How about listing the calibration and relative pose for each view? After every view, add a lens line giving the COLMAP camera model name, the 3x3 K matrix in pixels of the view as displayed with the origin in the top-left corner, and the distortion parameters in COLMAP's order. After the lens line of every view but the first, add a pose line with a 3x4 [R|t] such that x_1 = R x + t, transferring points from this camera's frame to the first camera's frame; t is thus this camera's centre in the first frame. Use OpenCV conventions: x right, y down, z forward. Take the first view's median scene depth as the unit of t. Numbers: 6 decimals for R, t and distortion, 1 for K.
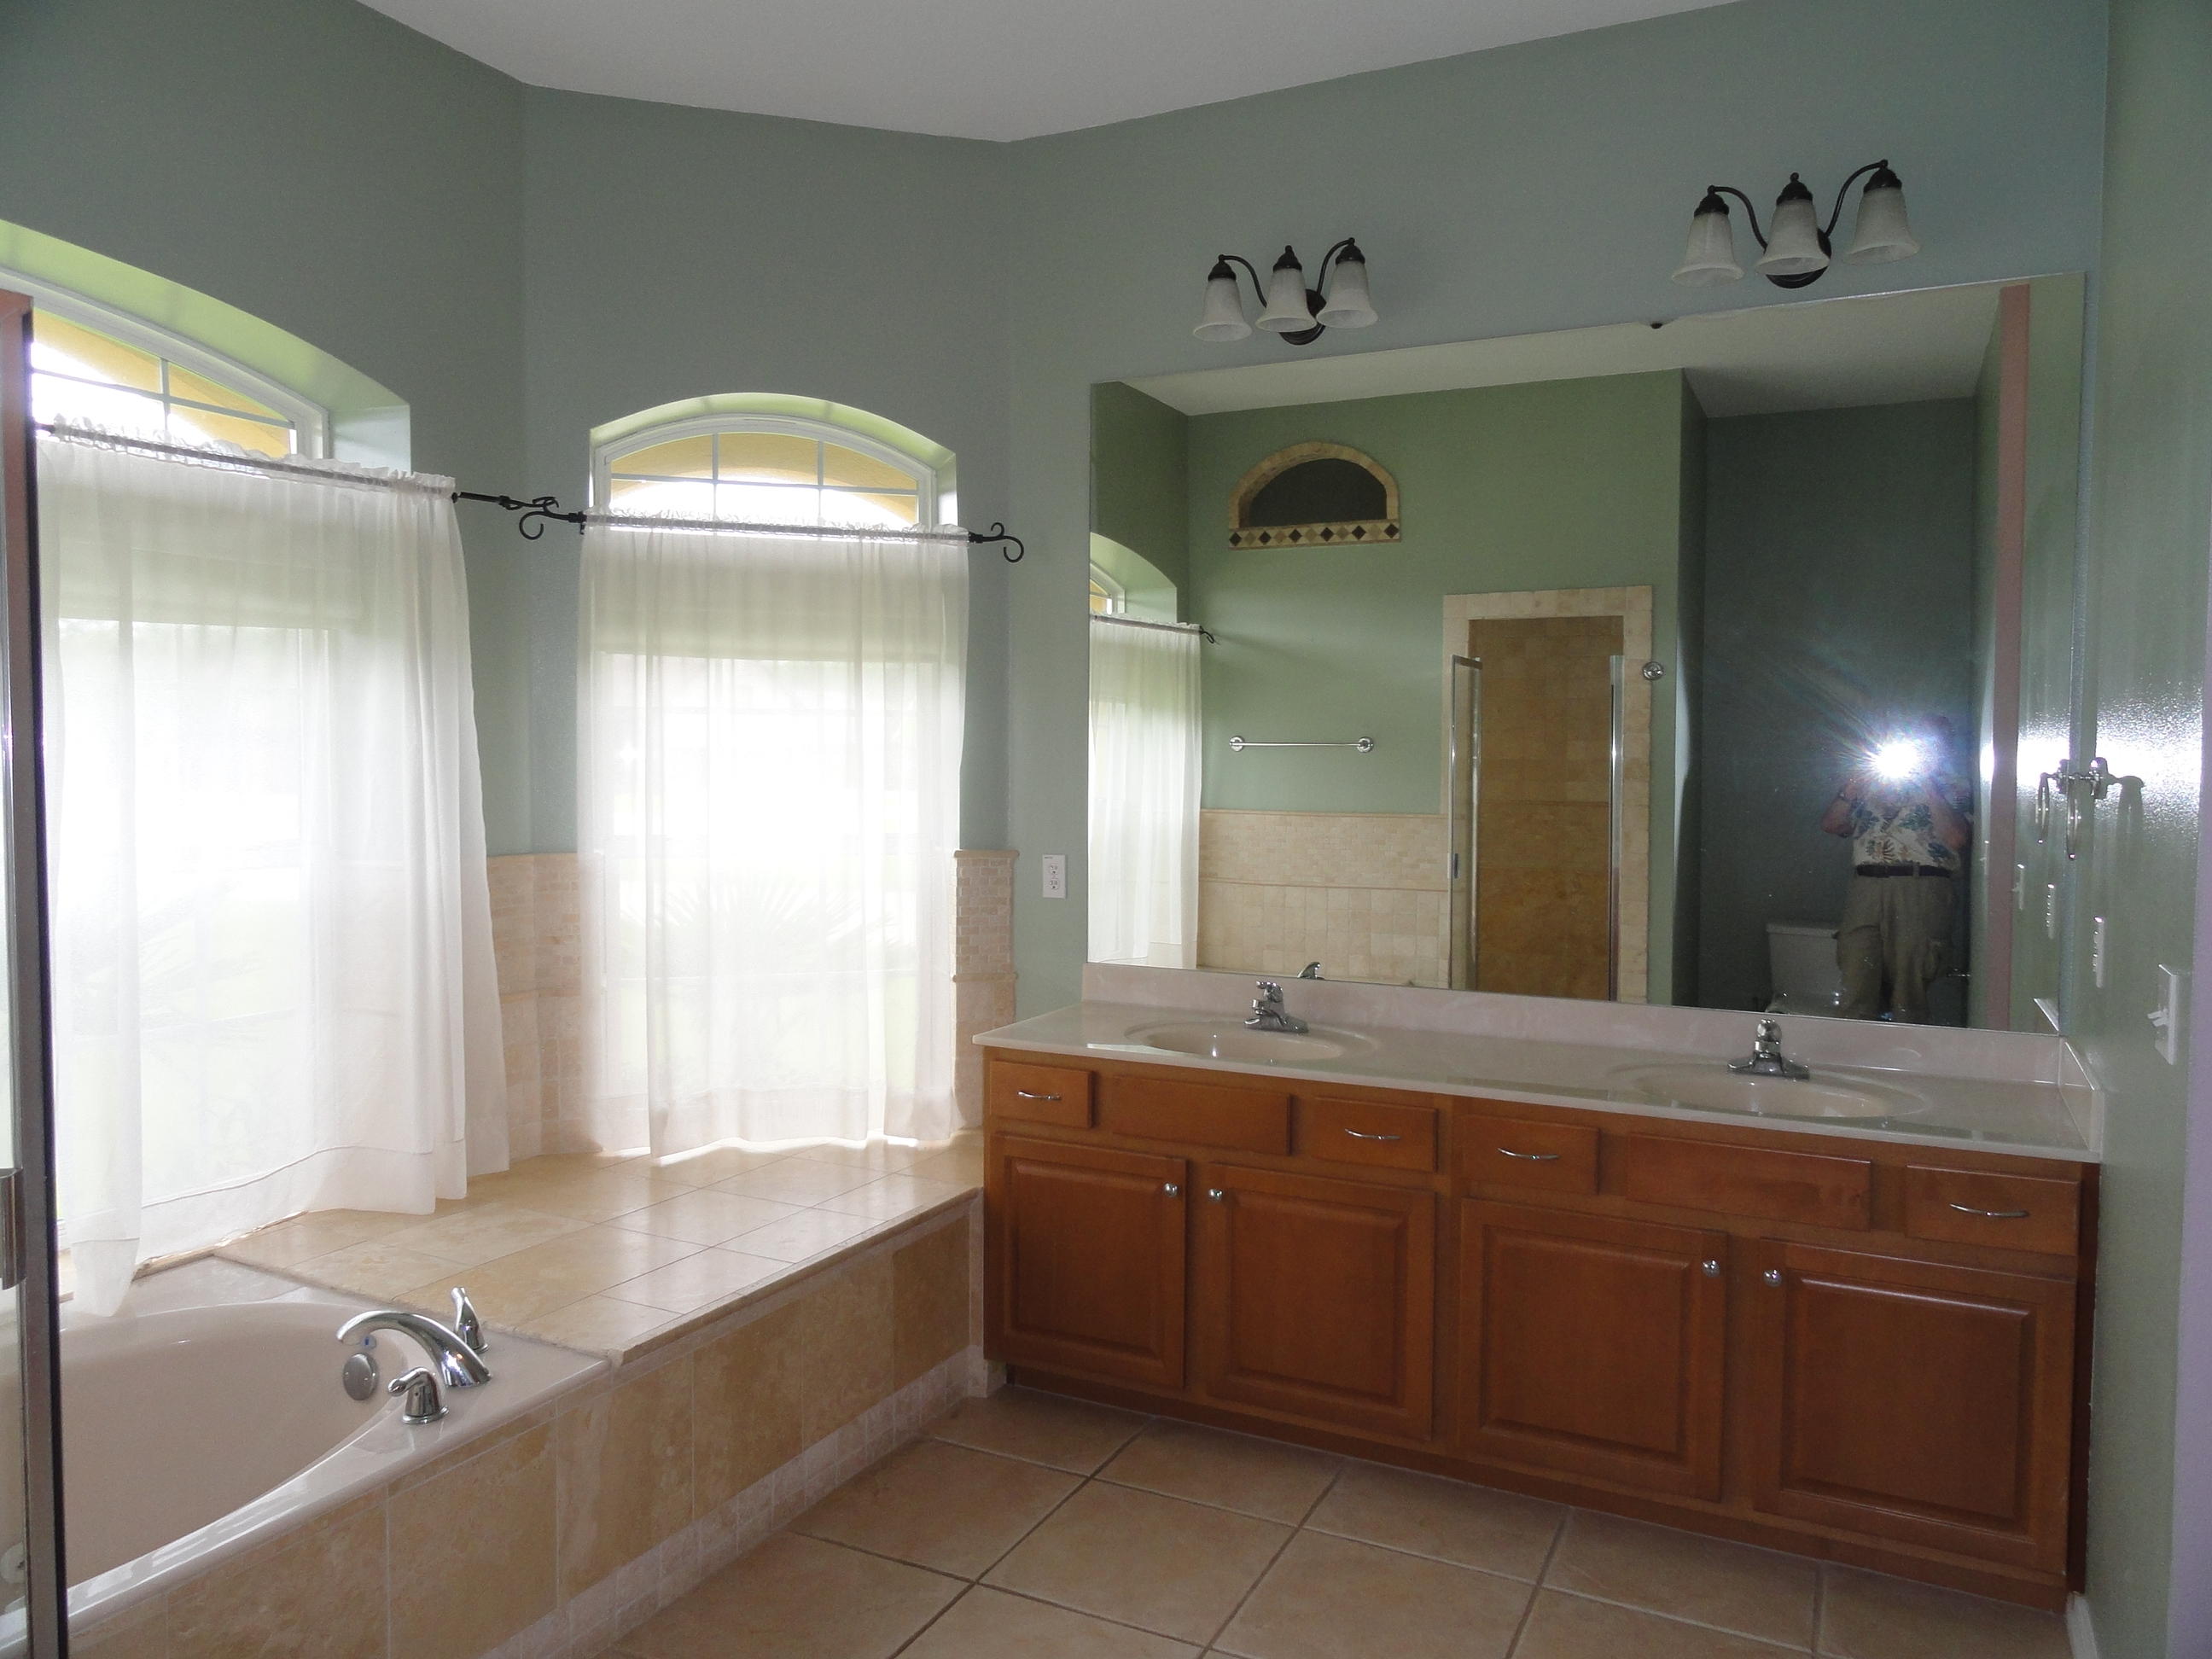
lens RADIAL K [[1542.8, 0, 1106.0], [0, 1542.8, 829.5], [0, 0, 1]] dist [-0.004562, 0.002885]
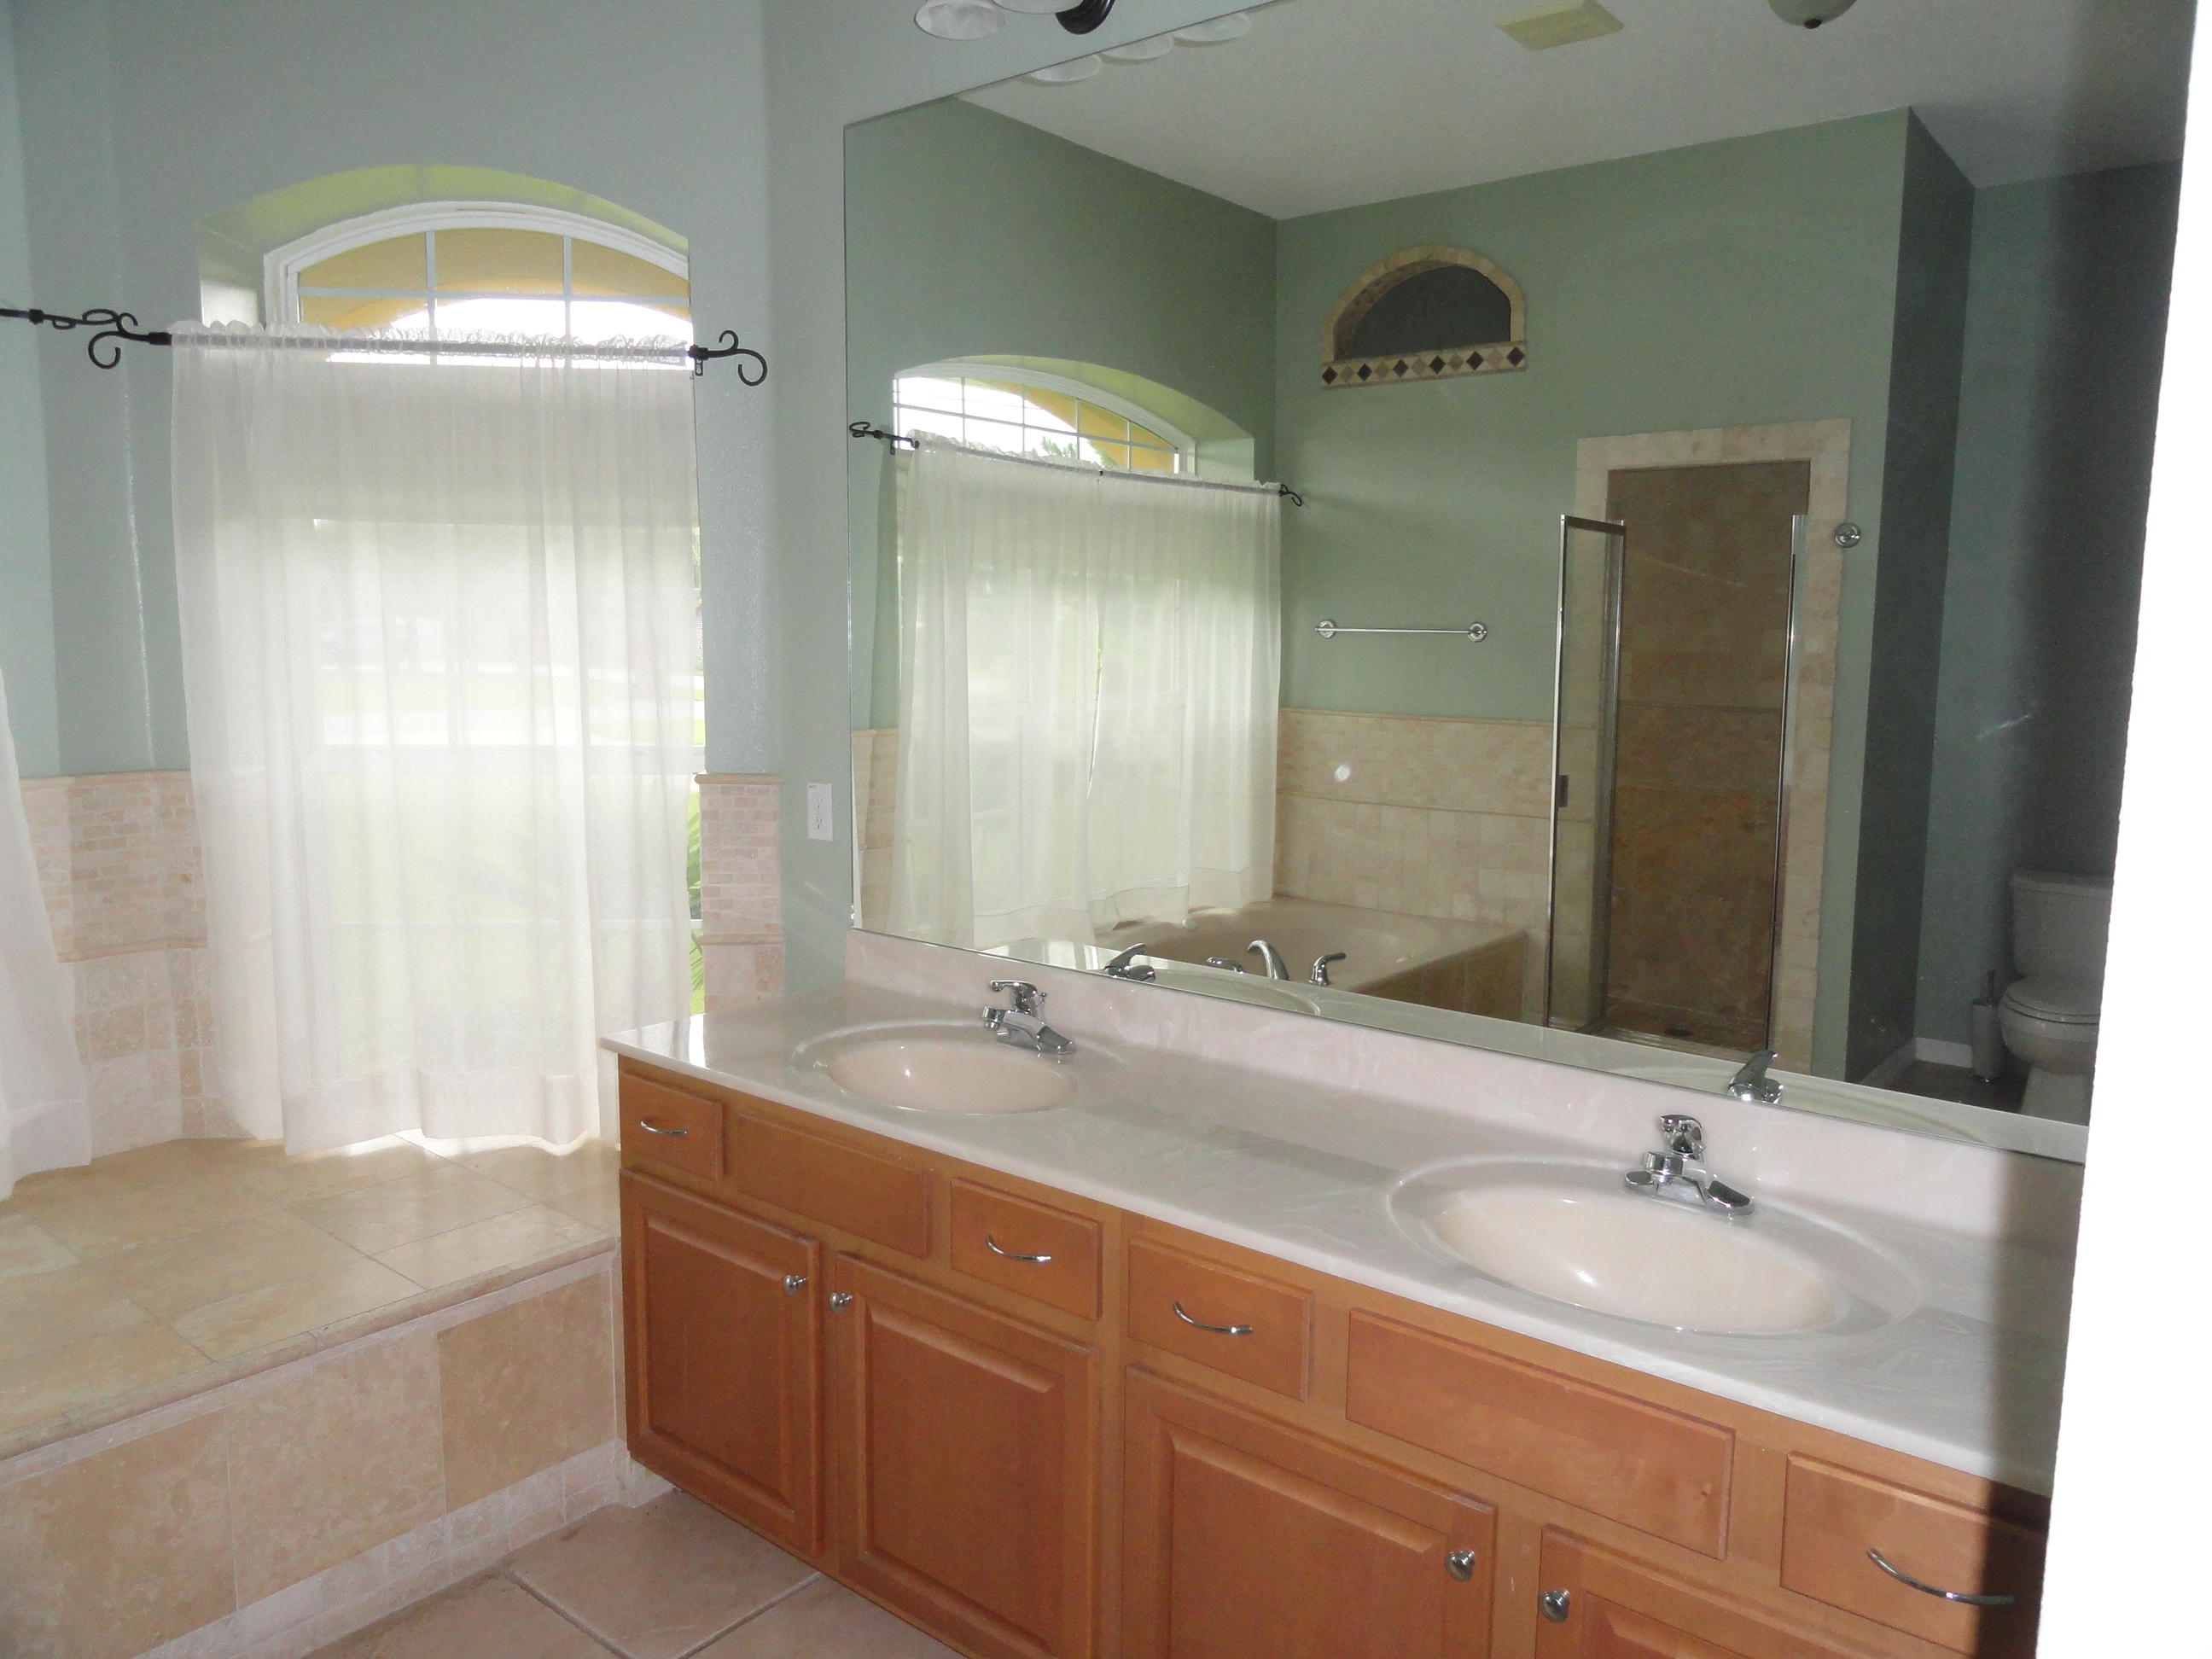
lens RADIAL K [[1542.8, 0, 1106.0], [0, 1542.8, 829.5], [0, 0, 1]] dist [-0.004562, 0.002885]
pose [[0.976421, 0.032196, -0.213461, 0.162318], [-0.015666, 0.996777, 0.078681, -0.014046], [0.215307, -0.073482, 0.973778, 0.185836]]
